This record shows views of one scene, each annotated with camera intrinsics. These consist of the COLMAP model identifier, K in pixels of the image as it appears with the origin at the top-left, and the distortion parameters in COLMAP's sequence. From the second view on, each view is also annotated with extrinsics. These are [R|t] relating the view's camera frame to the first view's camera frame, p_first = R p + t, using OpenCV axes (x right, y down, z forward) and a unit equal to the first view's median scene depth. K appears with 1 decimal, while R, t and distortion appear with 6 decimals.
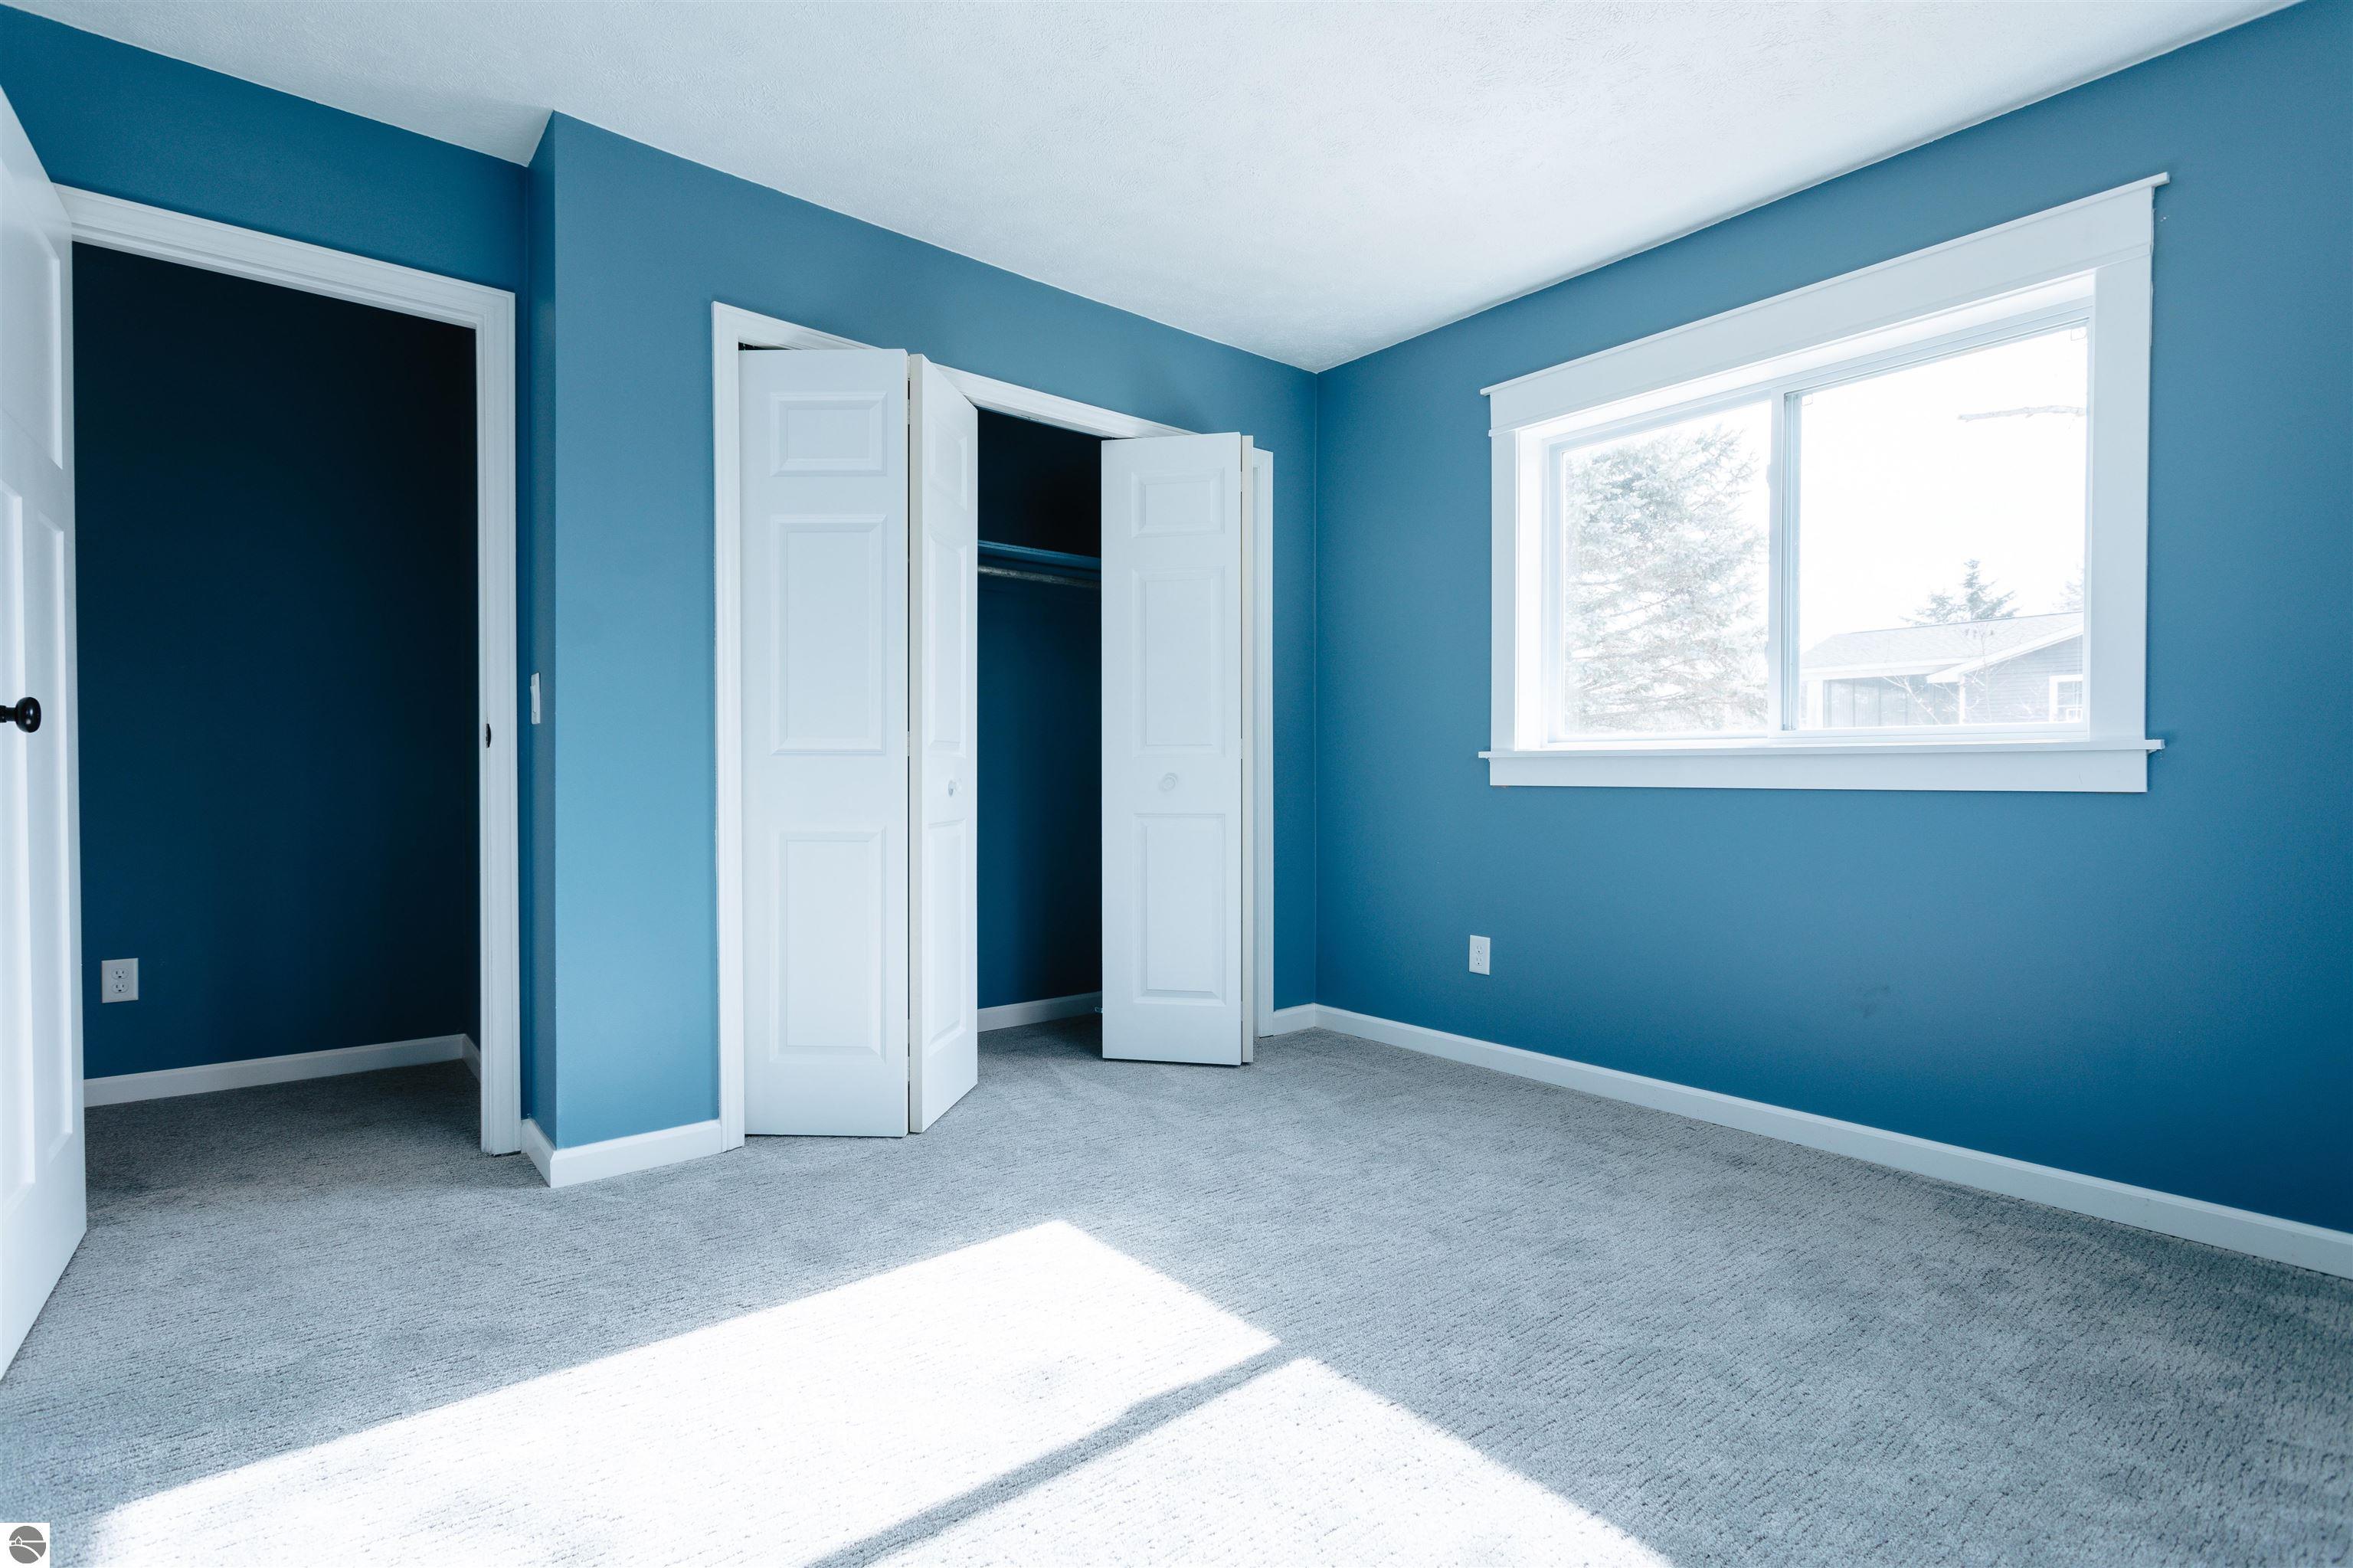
lens RADIAL K [[1103.2, 0, 1162.4], [0, 1103.2, 786.0], [0, 0, 1]] dist [0.001611, -0.000109]
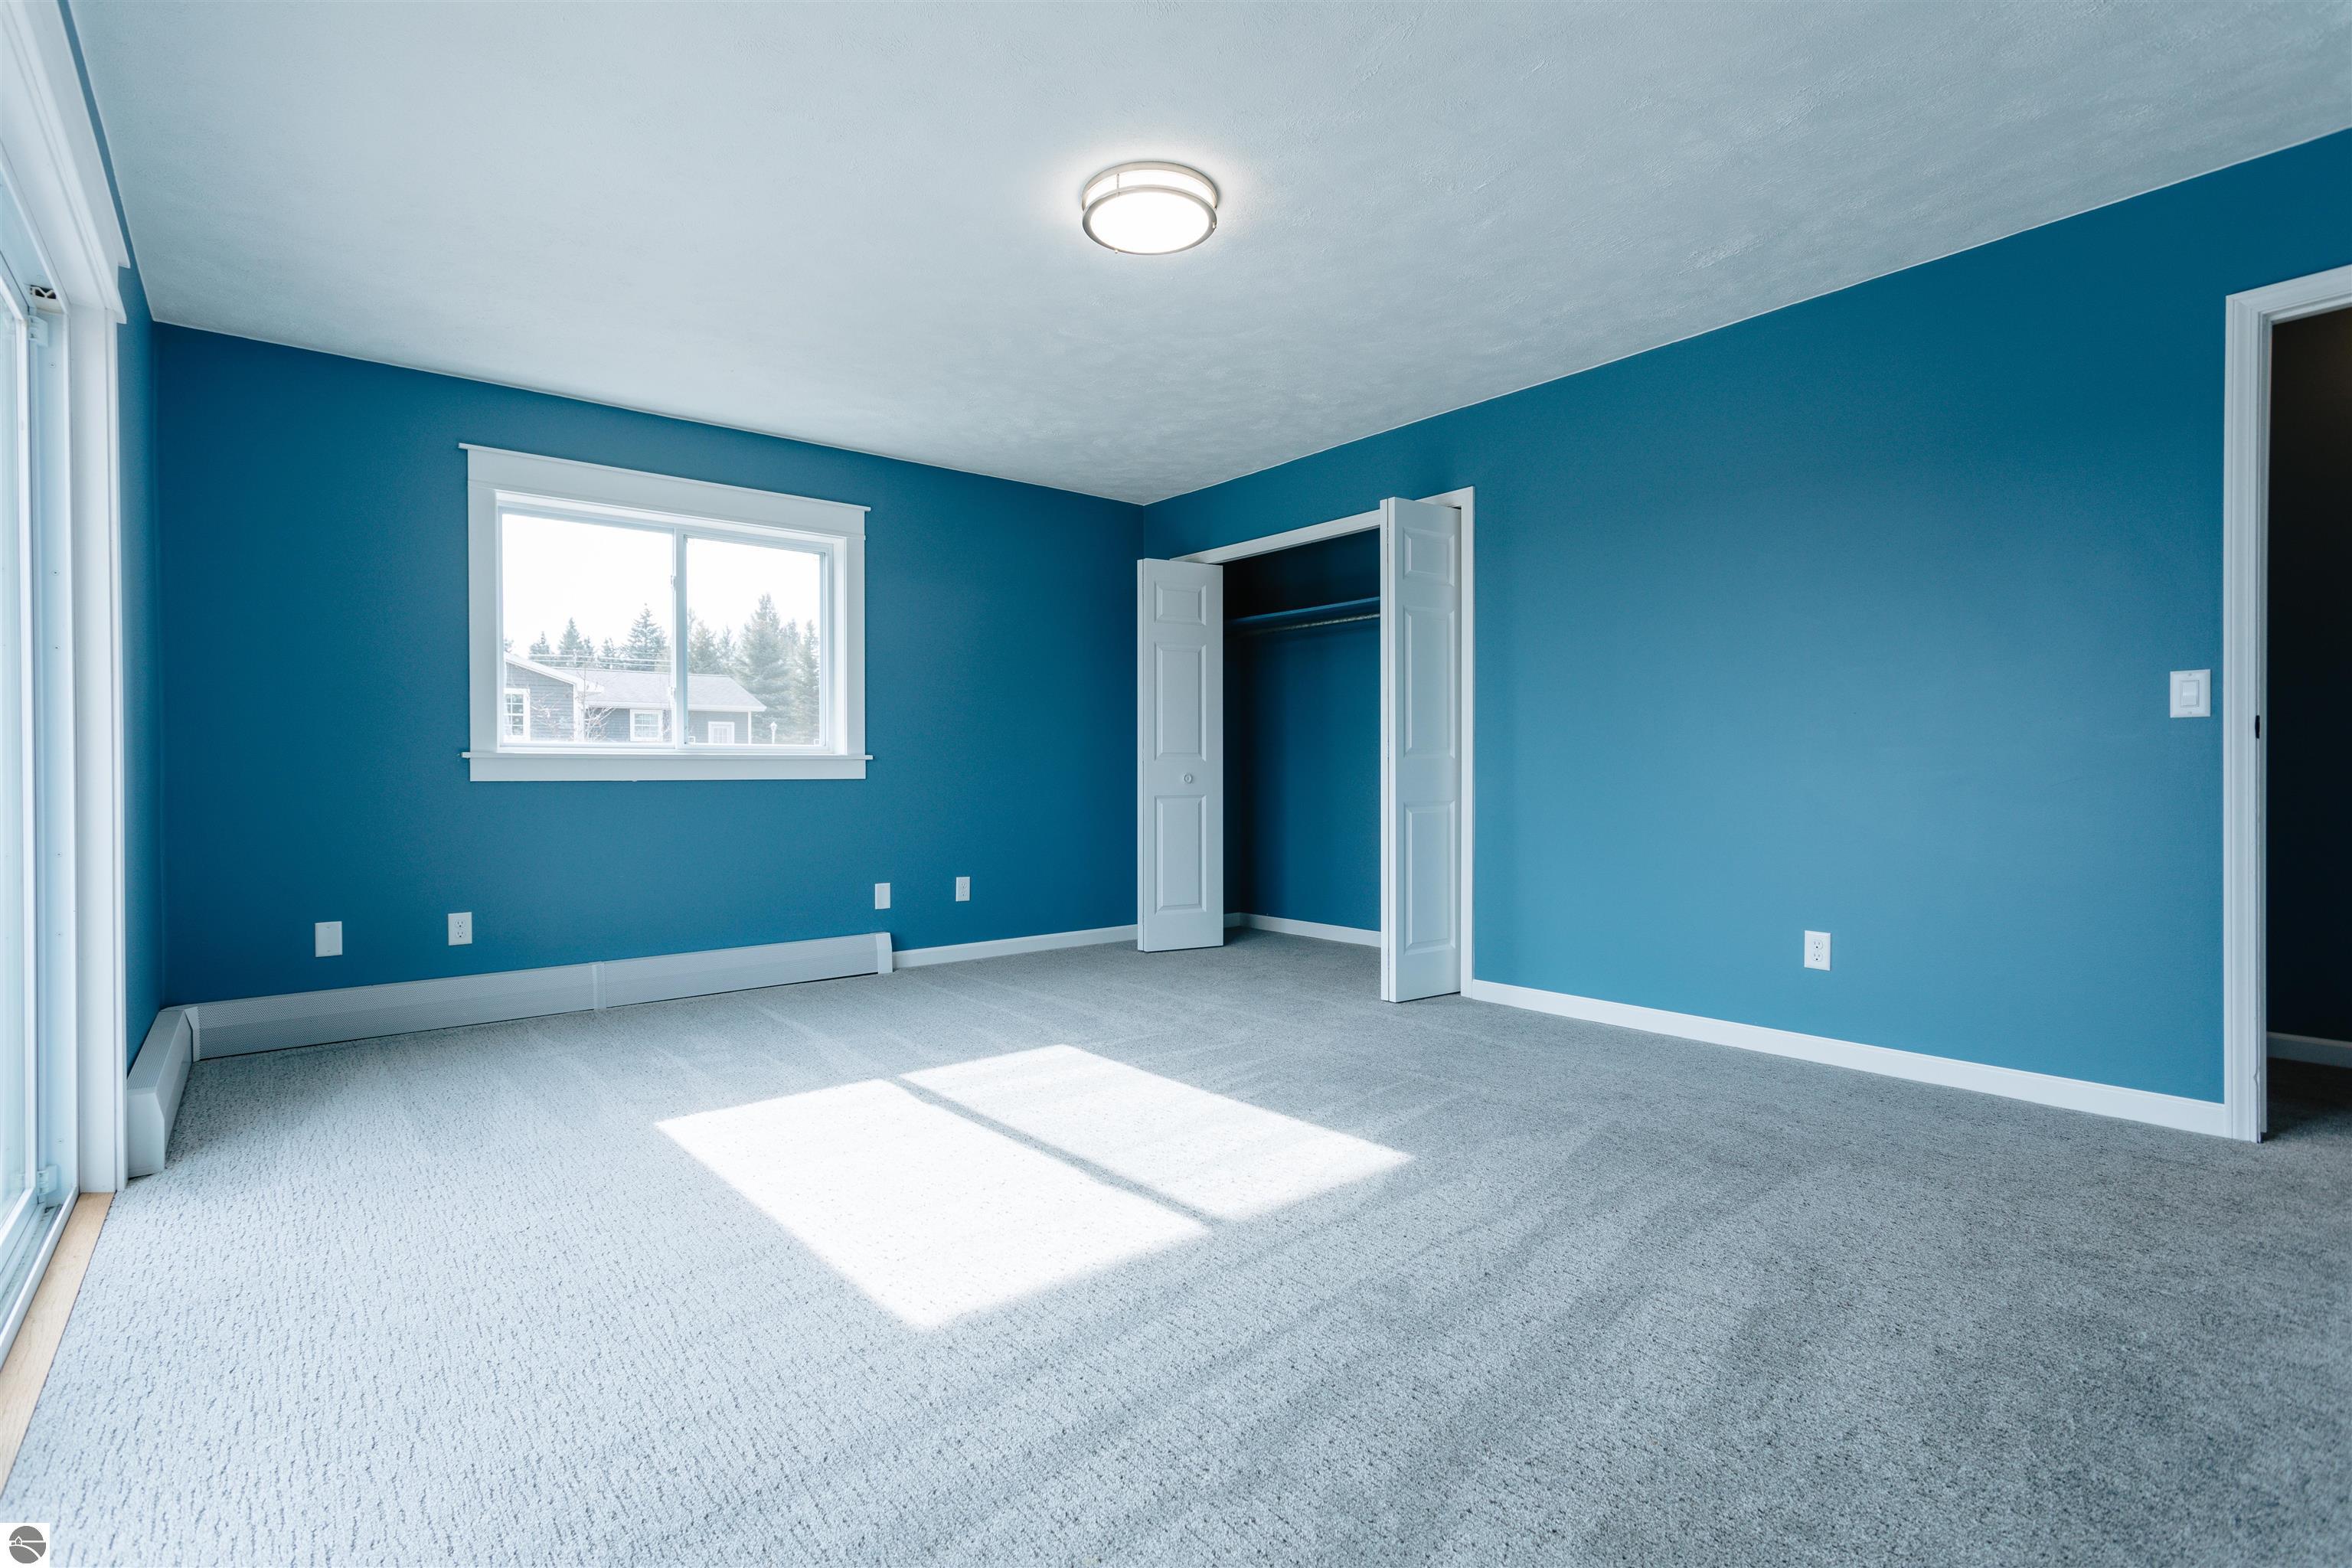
lens RADIAL K [[1102.7, 0, 1161.9], [0, 1102.7, 786.0], [0, 0, 1]] dist [0.001611, -0.000109]
pose [[0.013164, -0.010381, 0.999859, -0.896514], [0.013608, 0.999855, 0.010202, 0.003554], [-0.999821, 0.013472, 0.013303, 0.243912]]
